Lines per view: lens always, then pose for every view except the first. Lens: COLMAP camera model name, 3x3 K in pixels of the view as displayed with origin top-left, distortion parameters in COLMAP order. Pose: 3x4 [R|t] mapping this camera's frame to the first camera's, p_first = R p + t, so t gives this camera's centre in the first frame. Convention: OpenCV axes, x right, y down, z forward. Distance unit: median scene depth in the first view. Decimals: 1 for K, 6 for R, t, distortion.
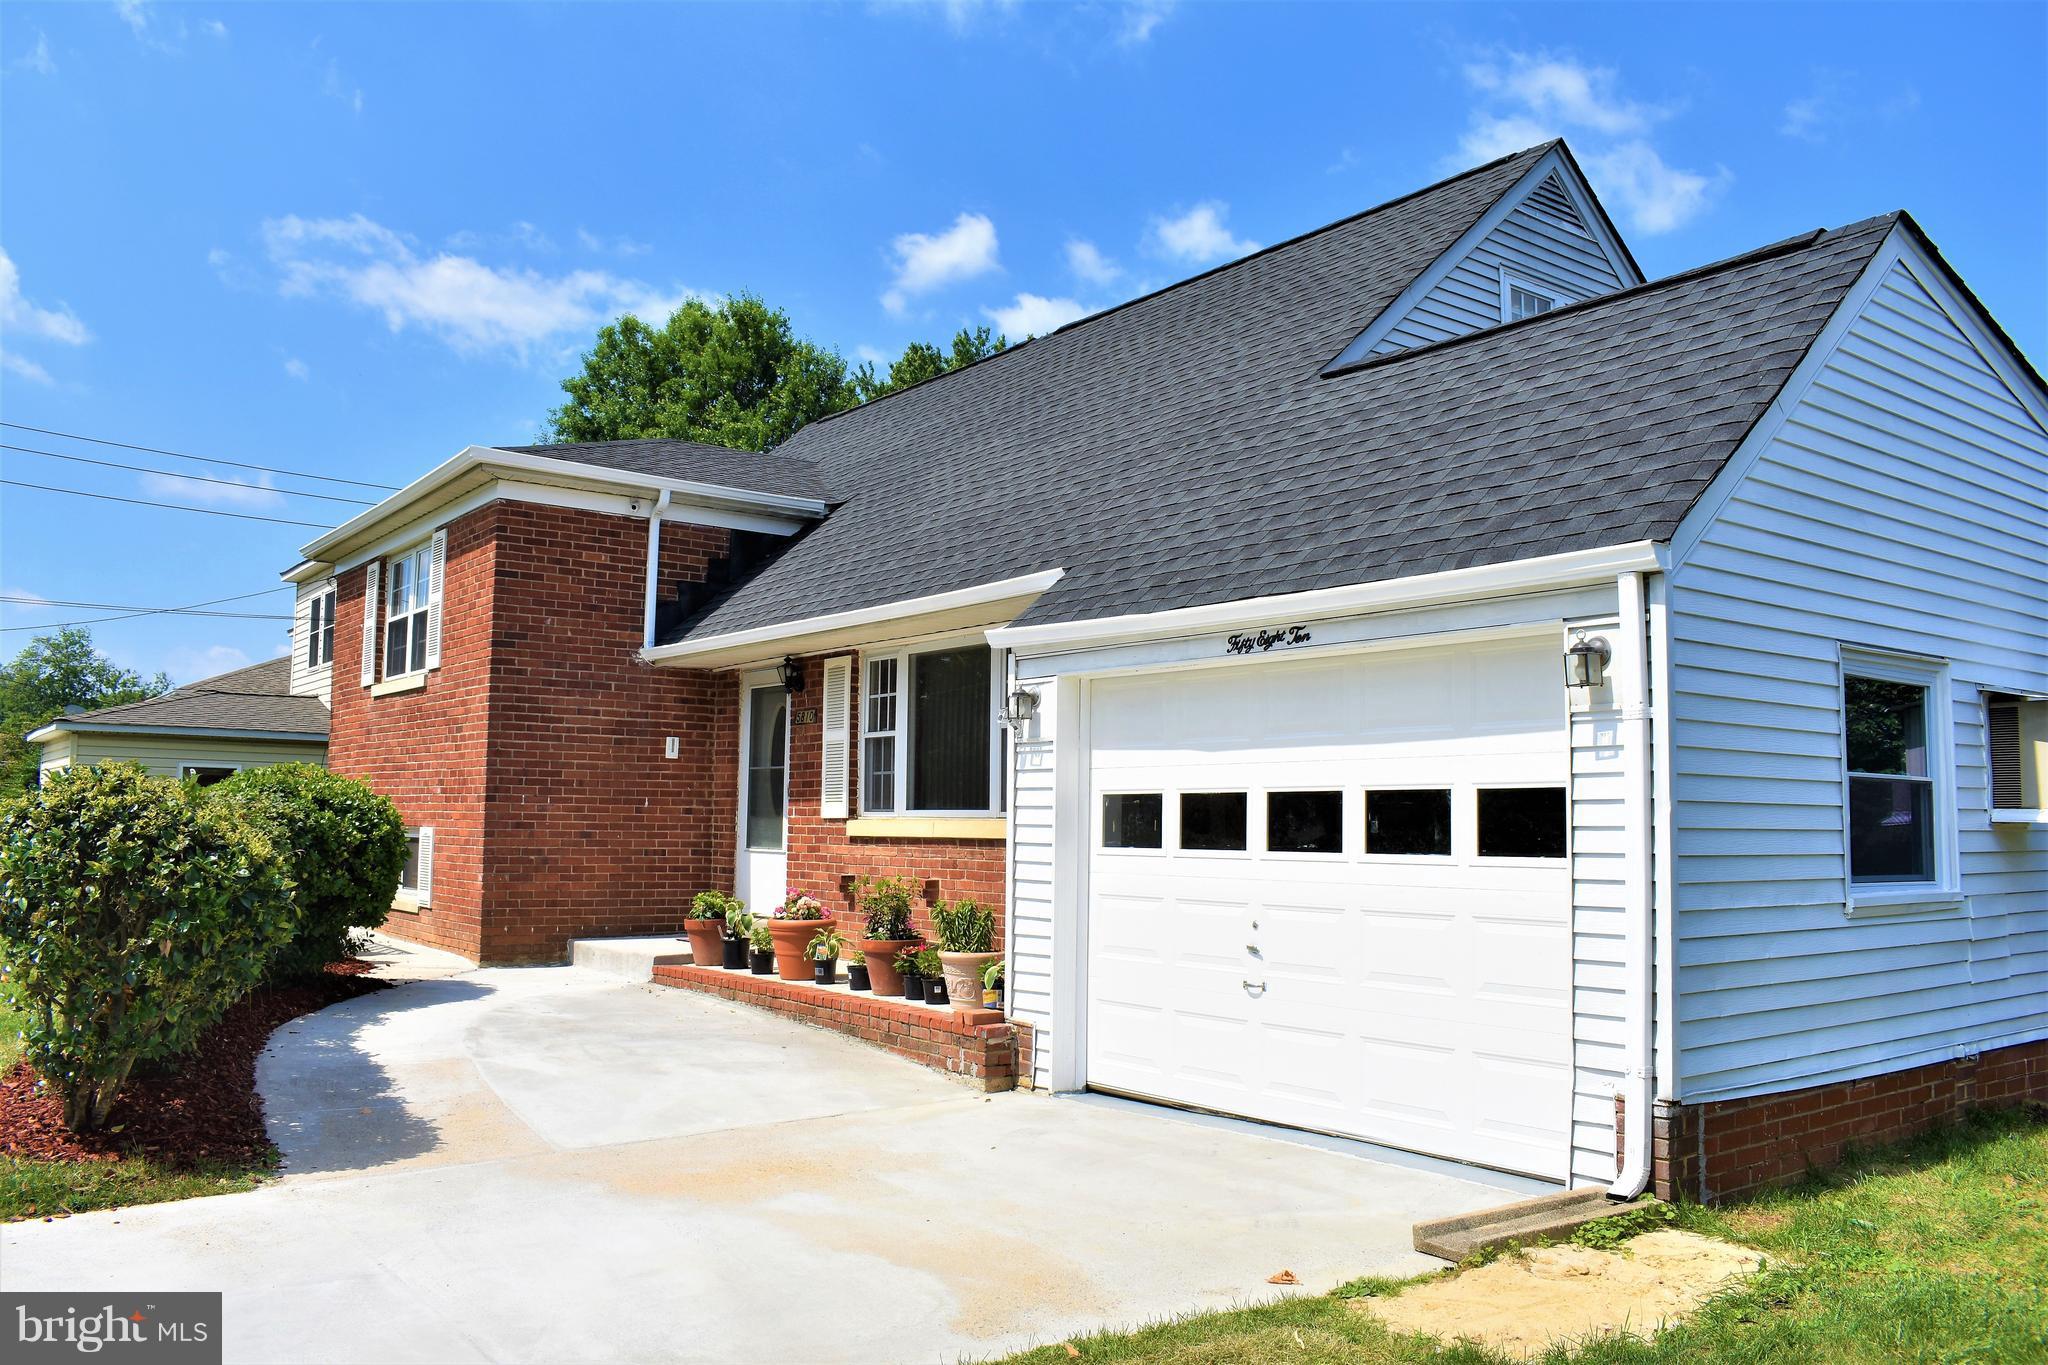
lens RADIAL K [[1602.9, 0, 1024.0], [0, 1602.9, 682.5], [0, 0, 1]] dist [-0.096595, 0.019801]
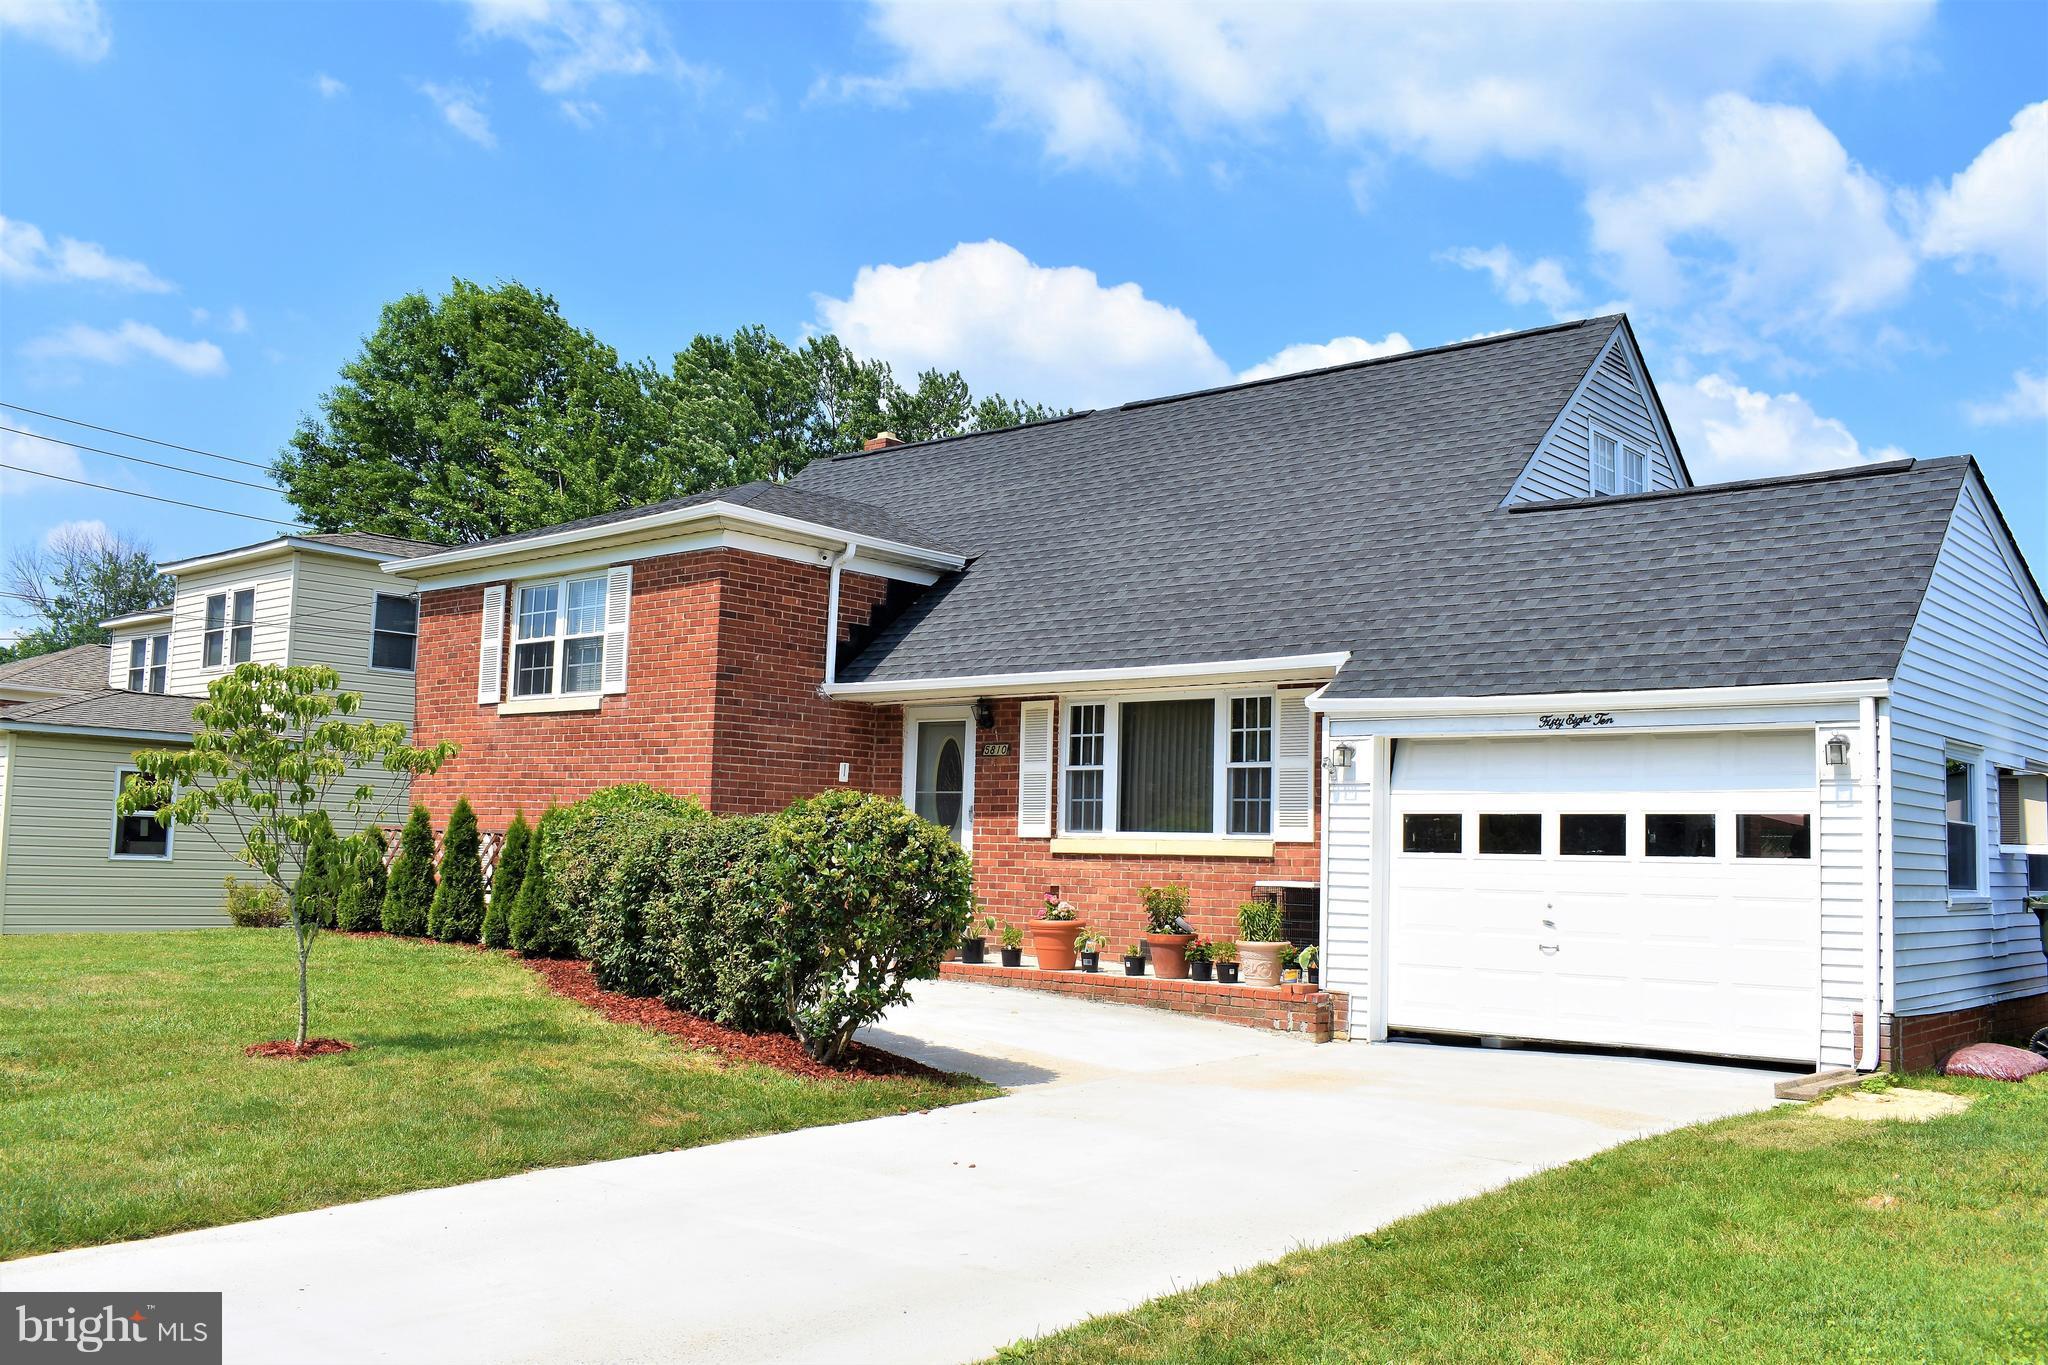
lens RADIAL K [[1786.3, 0, 1024.0], [0, 1786.3, 682.5], [0, 0, 1]] dist [-0.077618, 0.000174]
pose [[0.977549, 0.035613, 0.207677, -0.398500], [-0.034575, 0.999365, -0.008627, -0.017620], [-0.207852, 0.001253, 0.978159, -0.284019]]
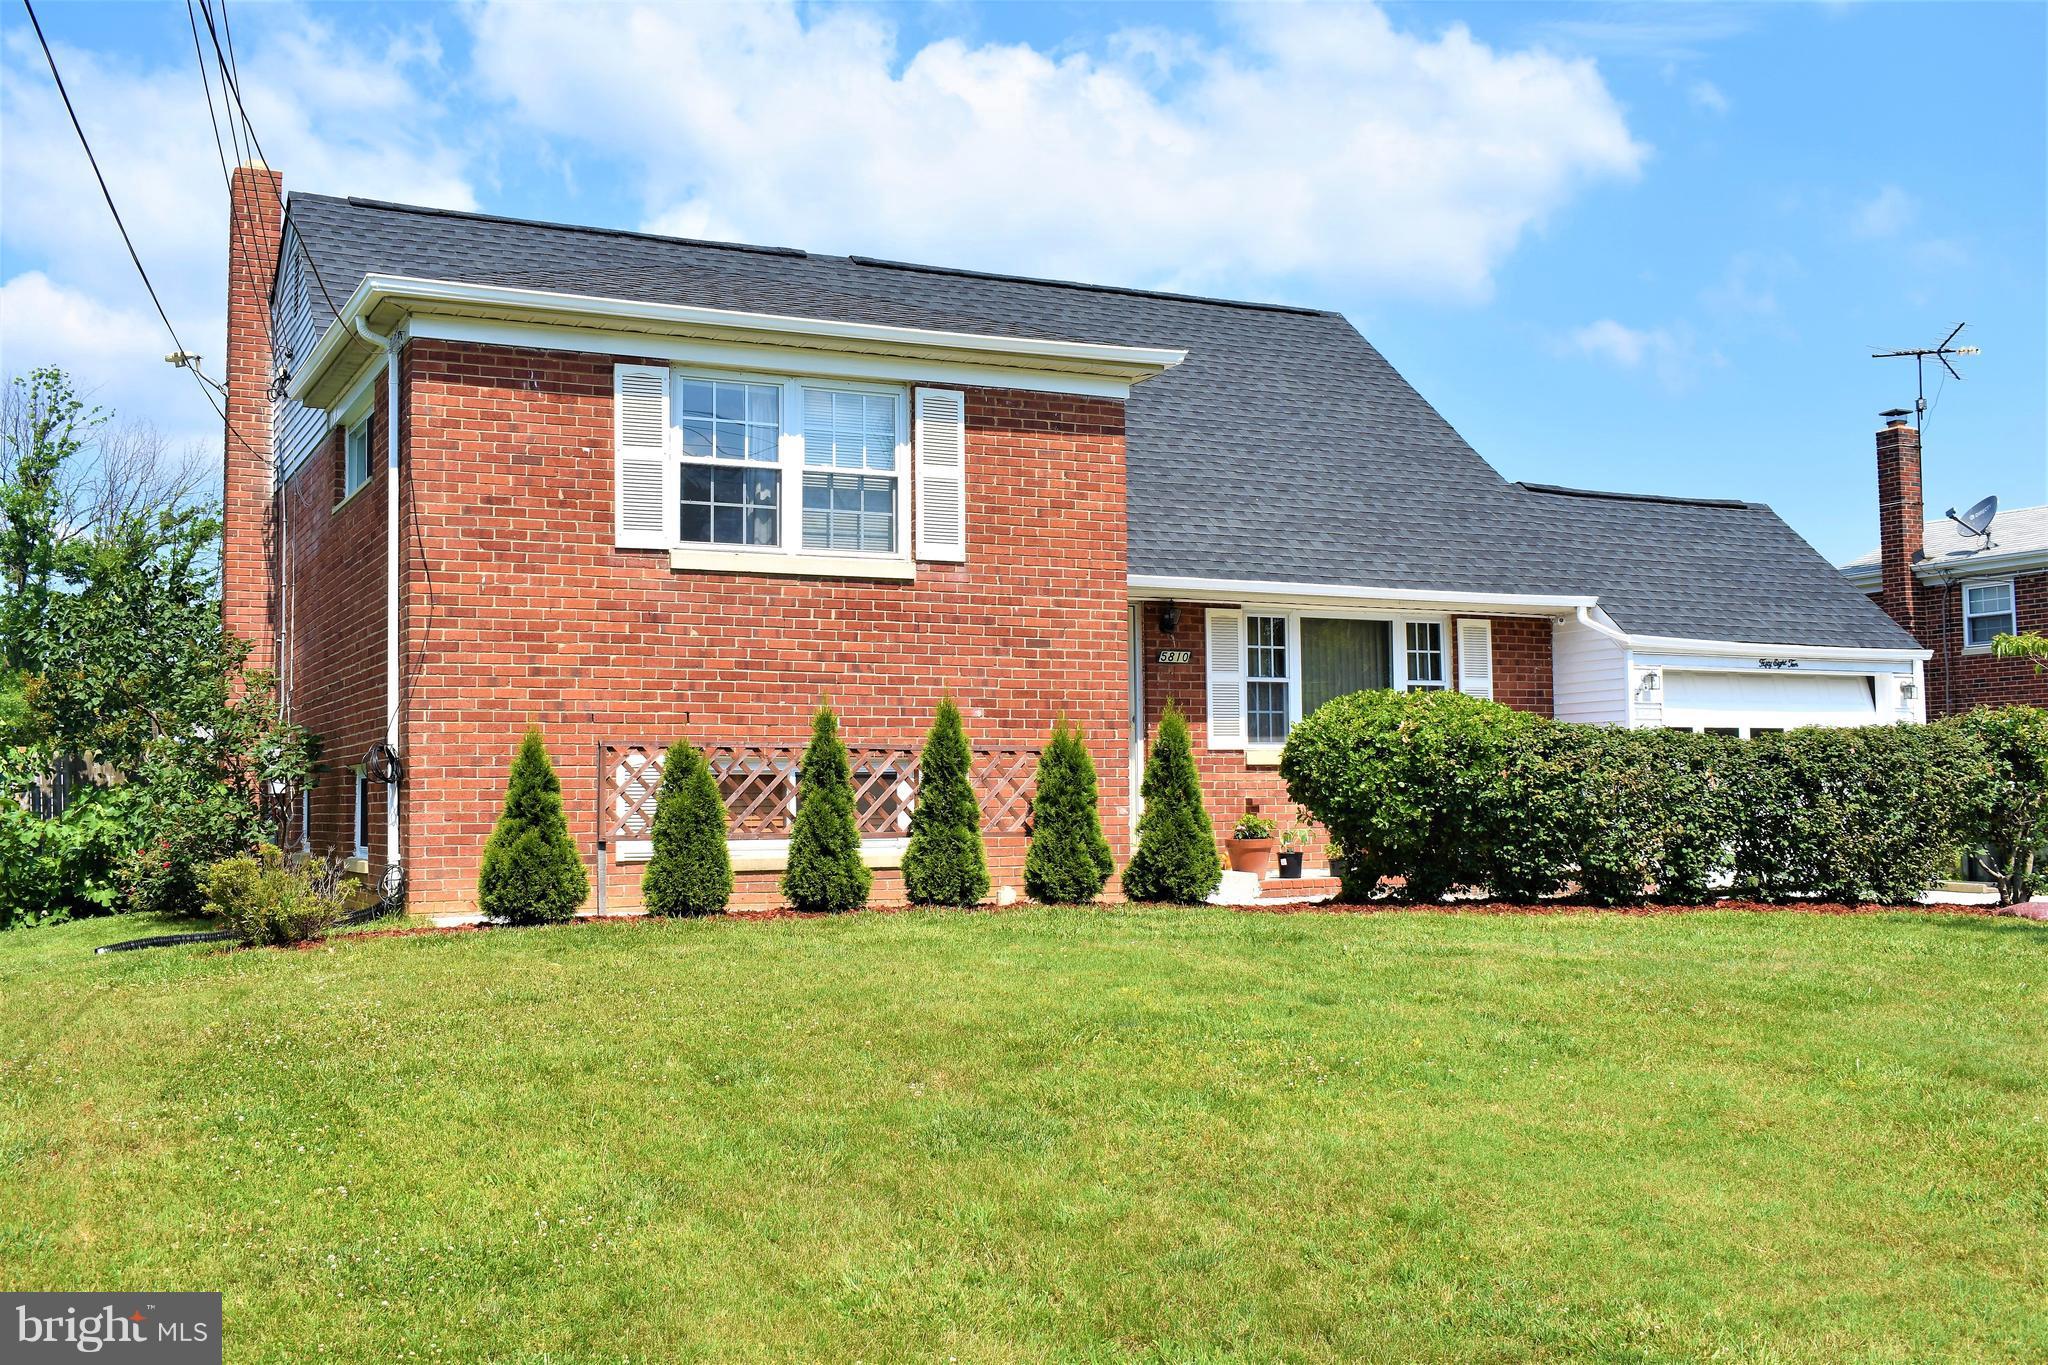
lens RADIAL K [[2038.2, 0, 1024.0], [0, 2038.2, 682.5], [0, 0, 1]] dist [-0.011397, 0.002958]
pose [[0.181811, 0.046104, 0.982252, -1.559389], [-0.075734, 0.996590, -0.032759, 0.094542], [-0.980413, -0.068434, 0.184683, 0.864883]]
